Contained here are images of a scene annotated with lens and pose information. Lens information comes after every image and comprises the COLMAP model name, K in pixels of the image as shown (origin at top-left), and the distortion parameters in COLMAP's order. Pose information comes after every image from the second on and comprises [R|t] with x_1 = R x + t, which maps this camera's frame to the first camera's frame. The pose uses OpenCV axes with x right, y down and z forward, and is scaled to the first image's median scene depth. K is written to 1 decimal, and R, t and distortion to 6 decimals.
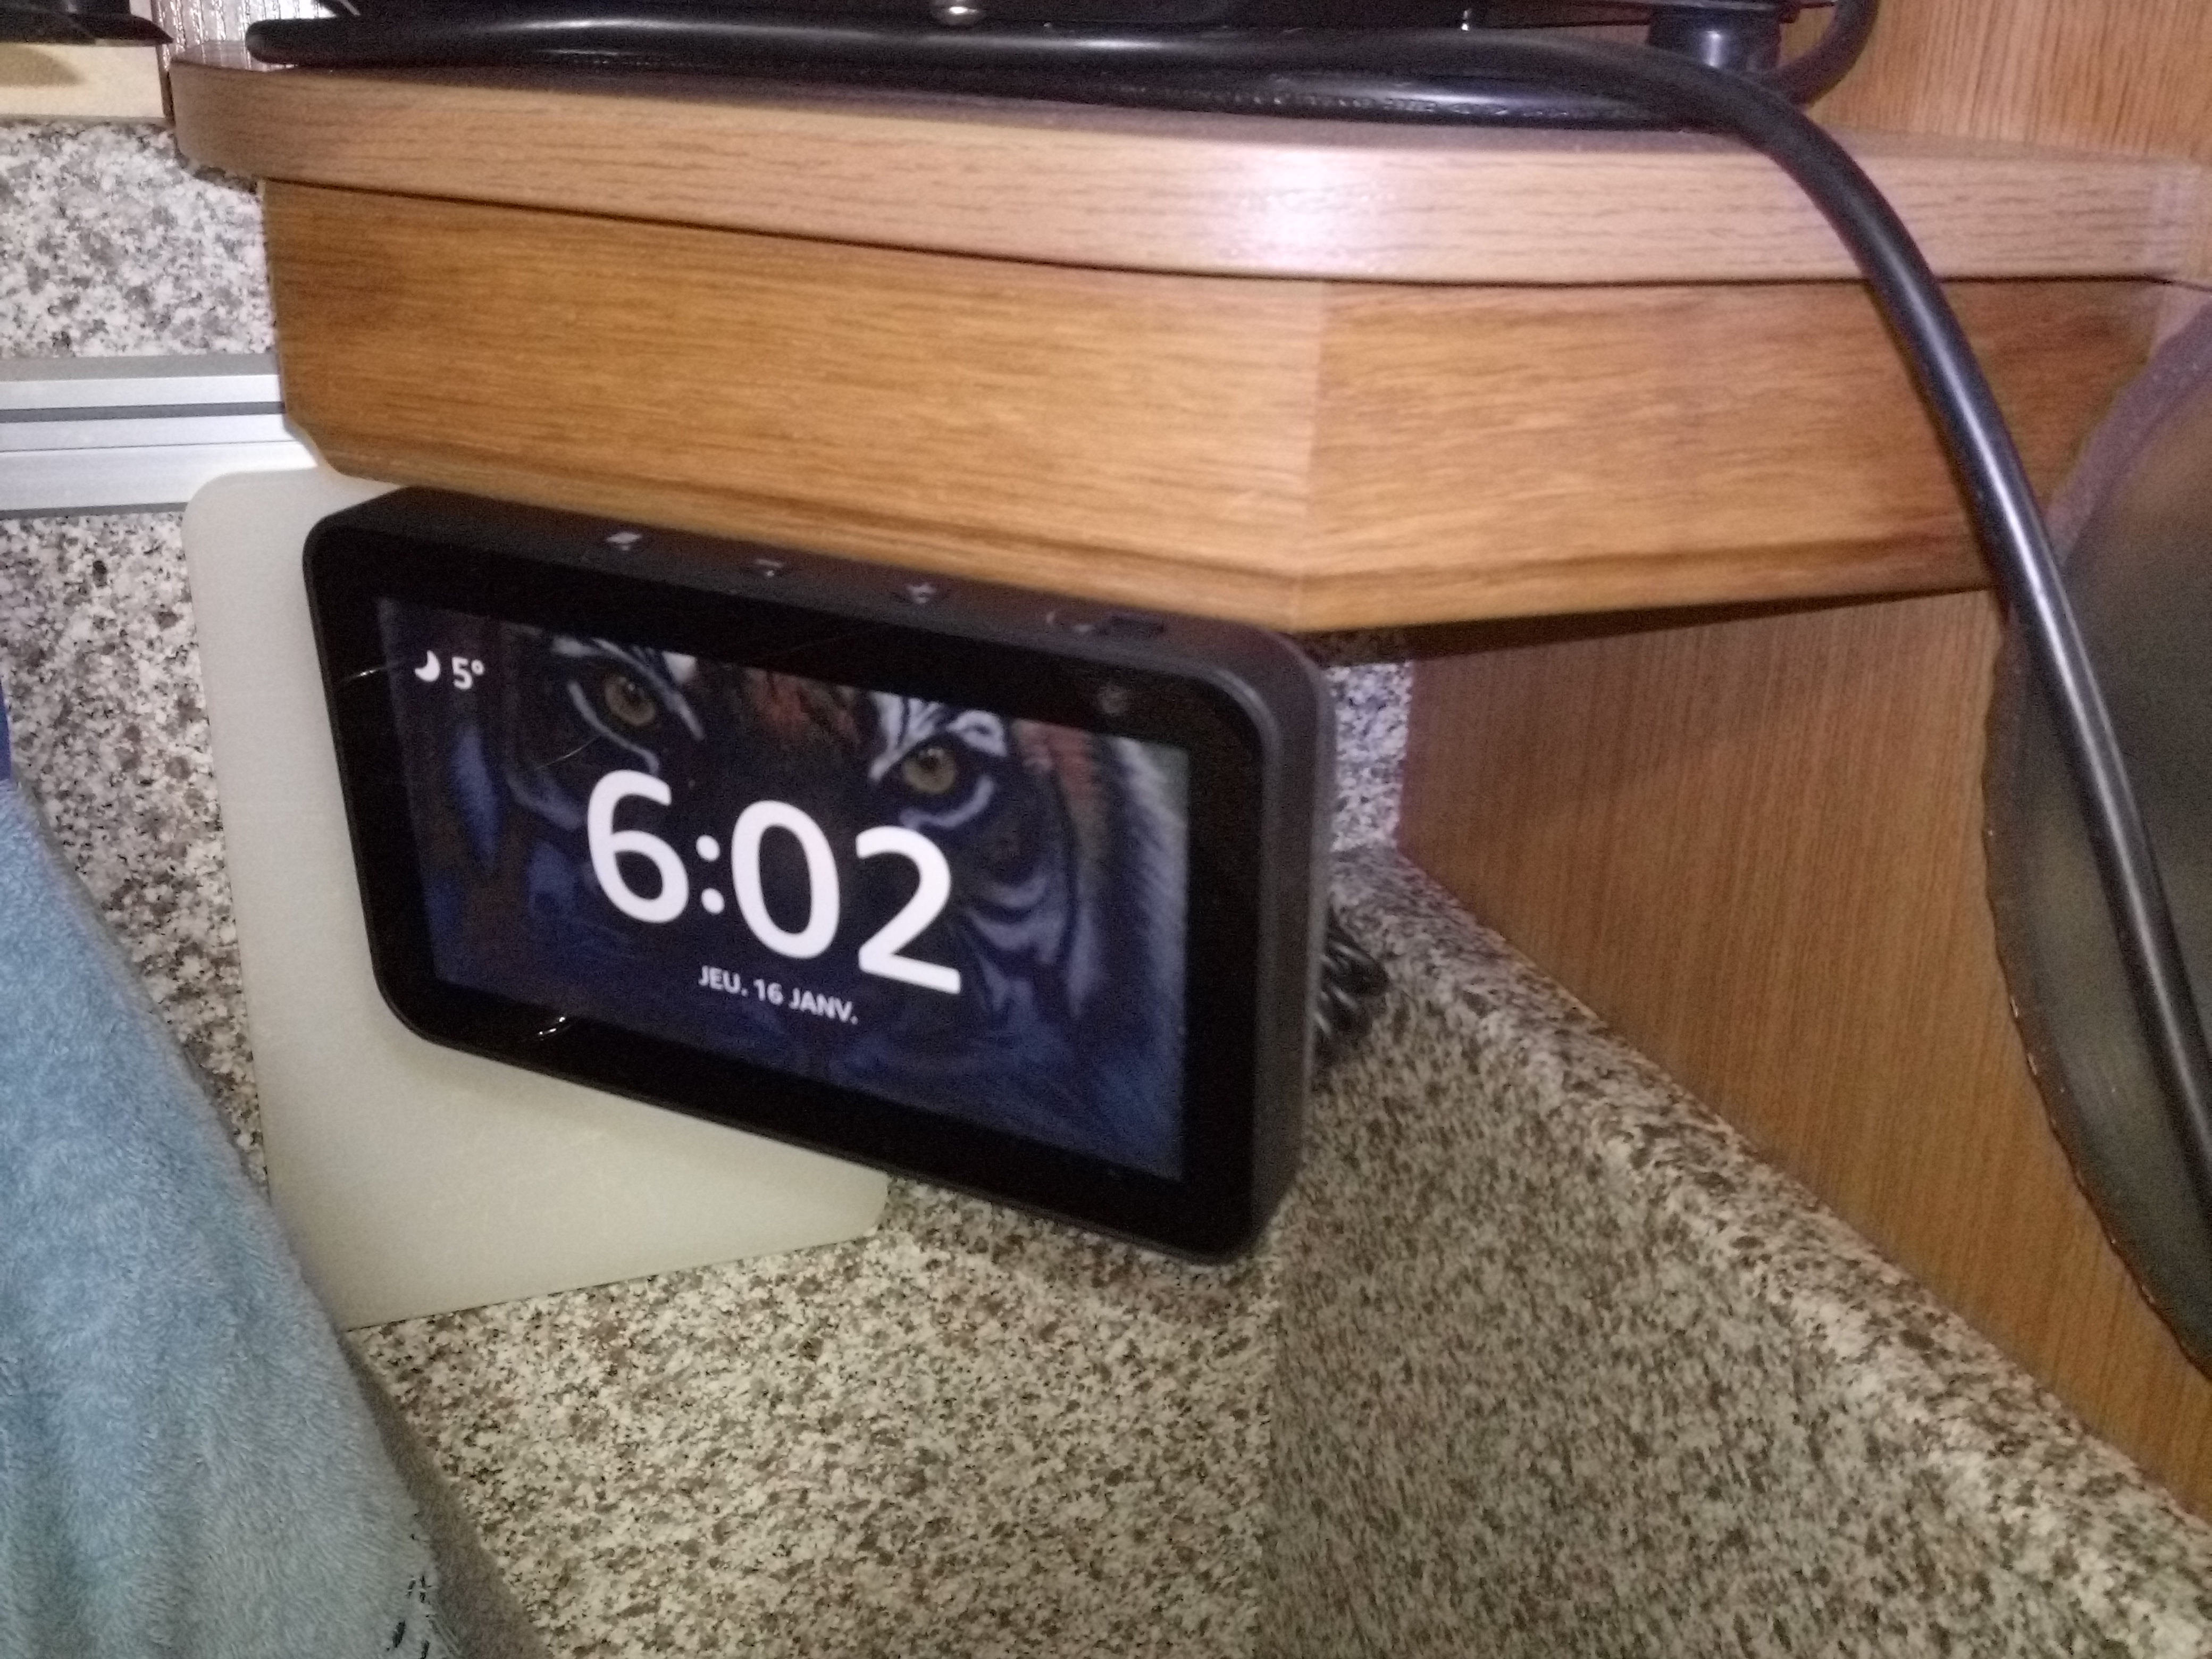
lens RADIAL K [[1904.1, 0, 1109.5], [0, 1904.1, 721.2], [0, 0, 1]] dist [0.138925, -0.276678]
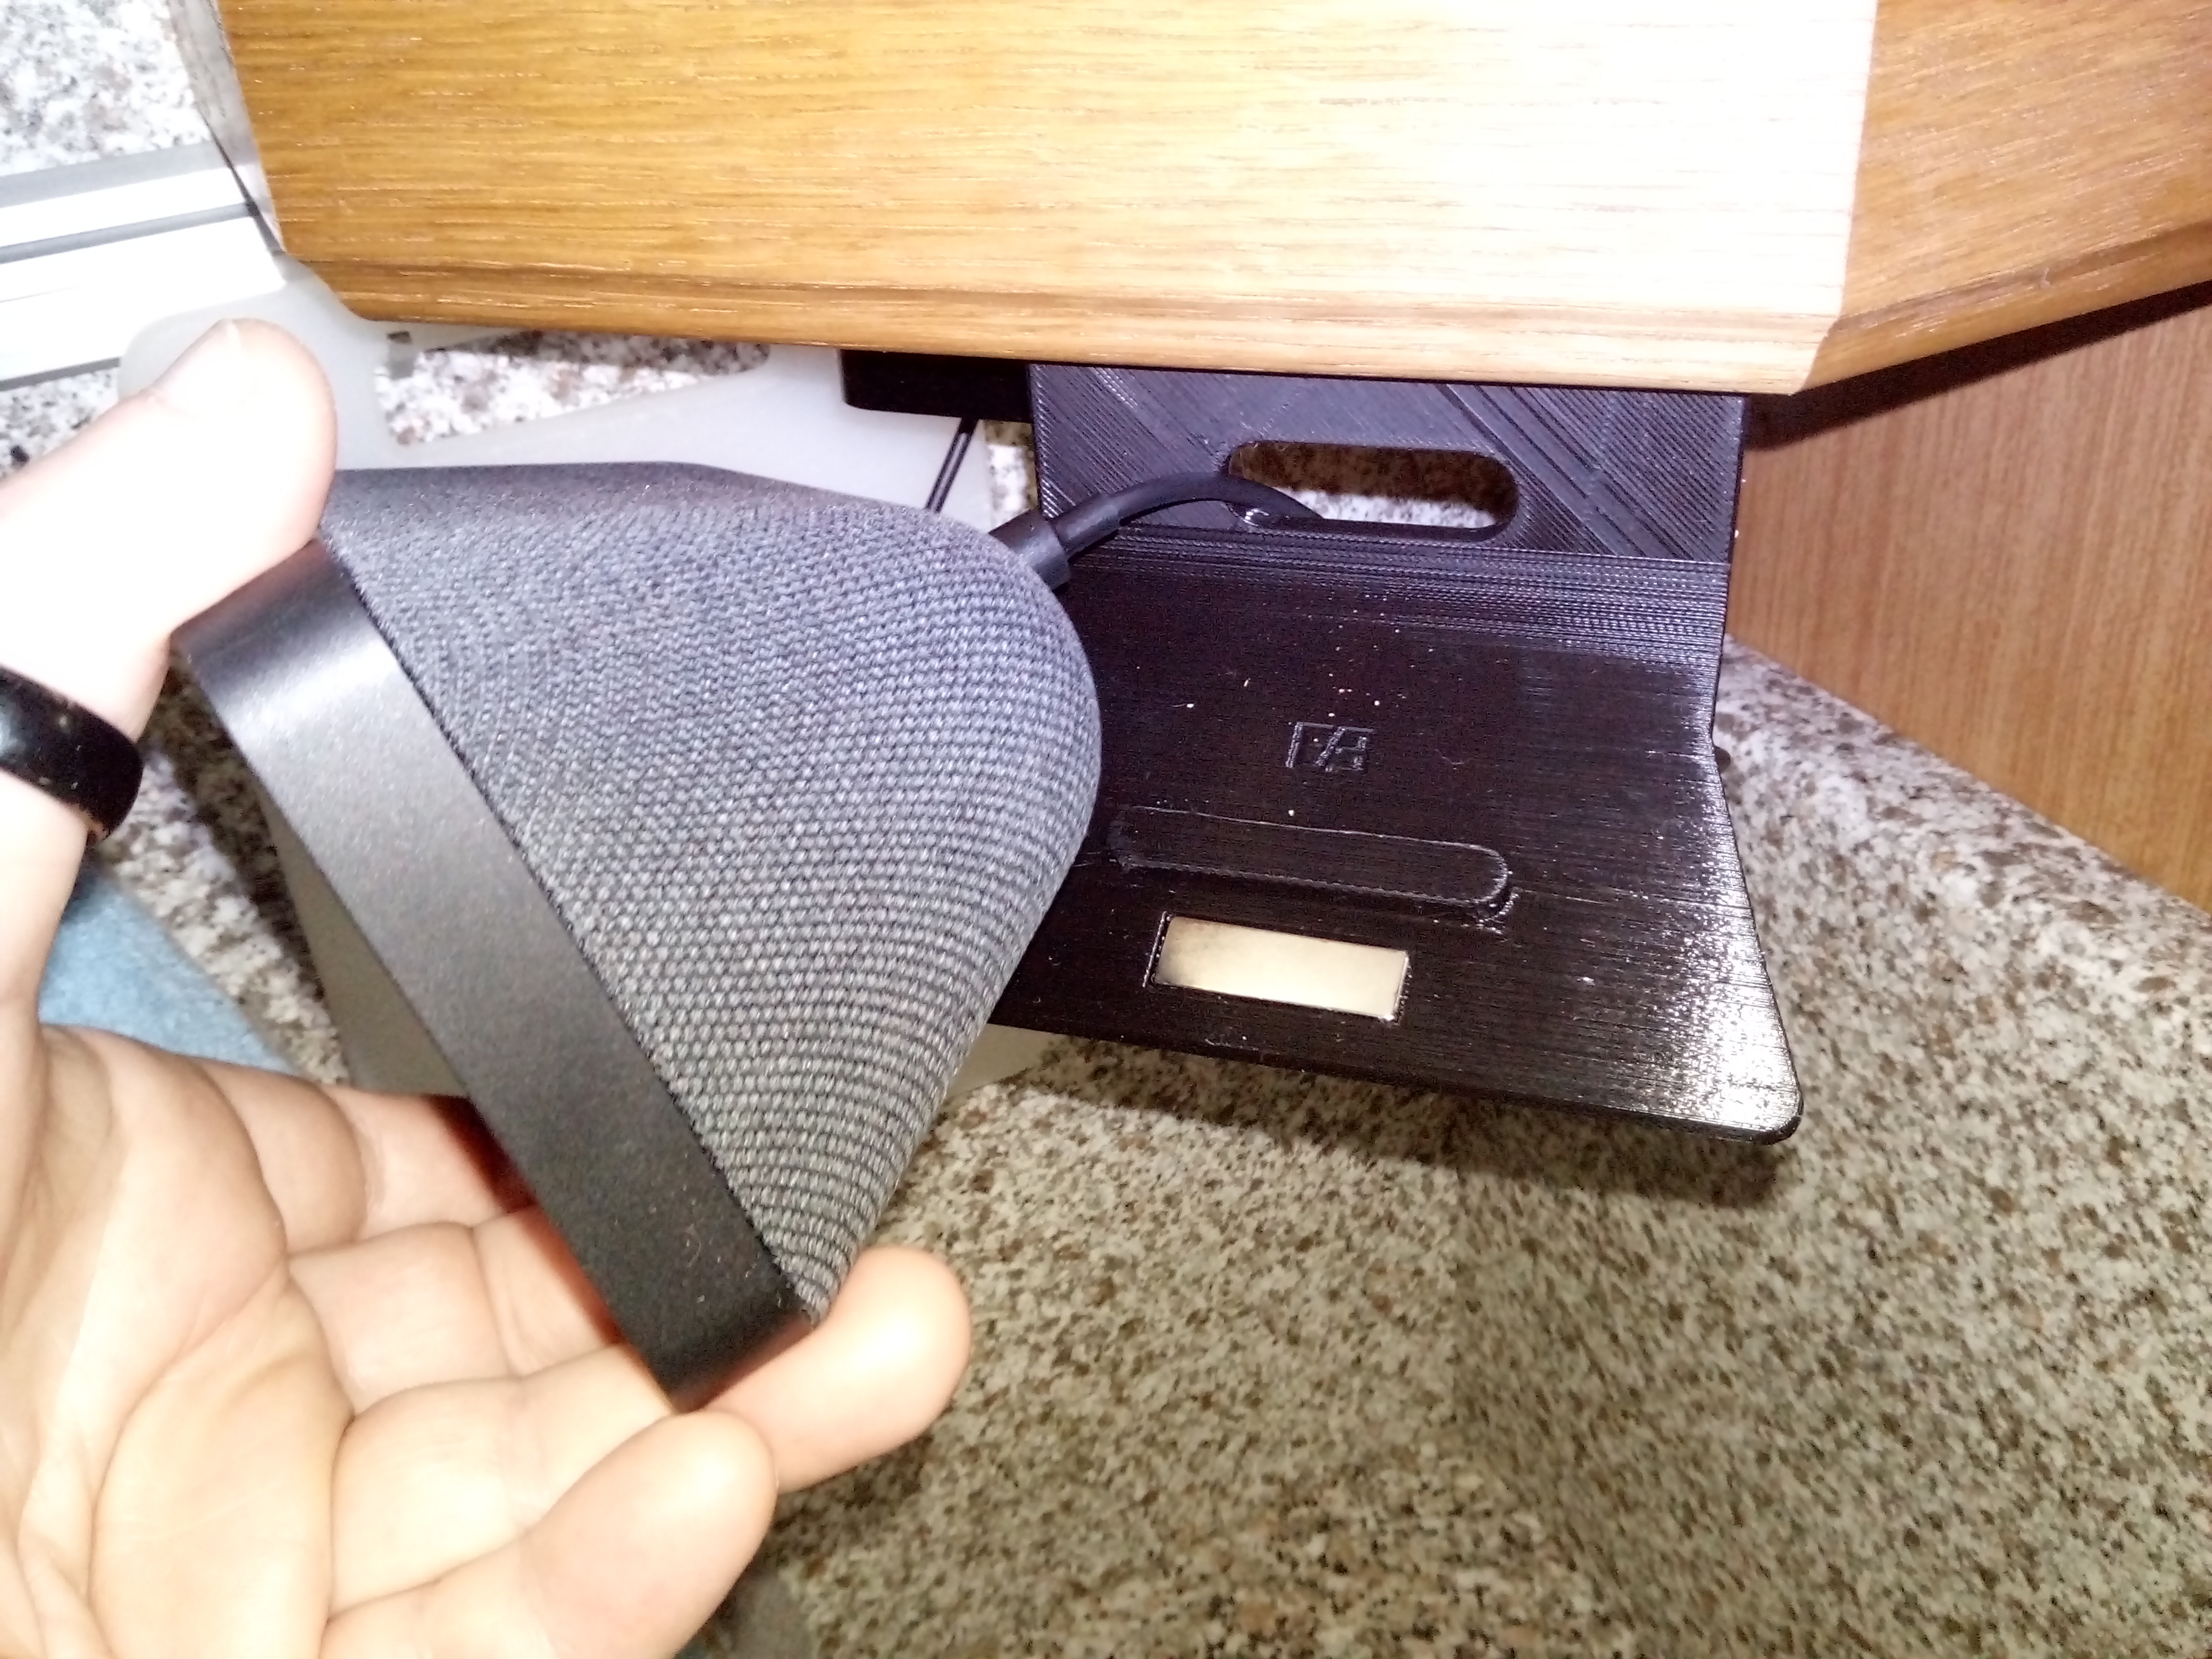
lens RADIAL K [[1929.6, 0, 1071.9], [0, 1929.6, 691.1], [0, 0, 1]] dist [0.137229, -0.281308]
pose [[0.988799, -0.143947, 0.039438, -0.136499], [0.134644, 0.974329, 0.180427, -0.066862], [-0.064398, -0.173096, 0.982797, 0.167797]]
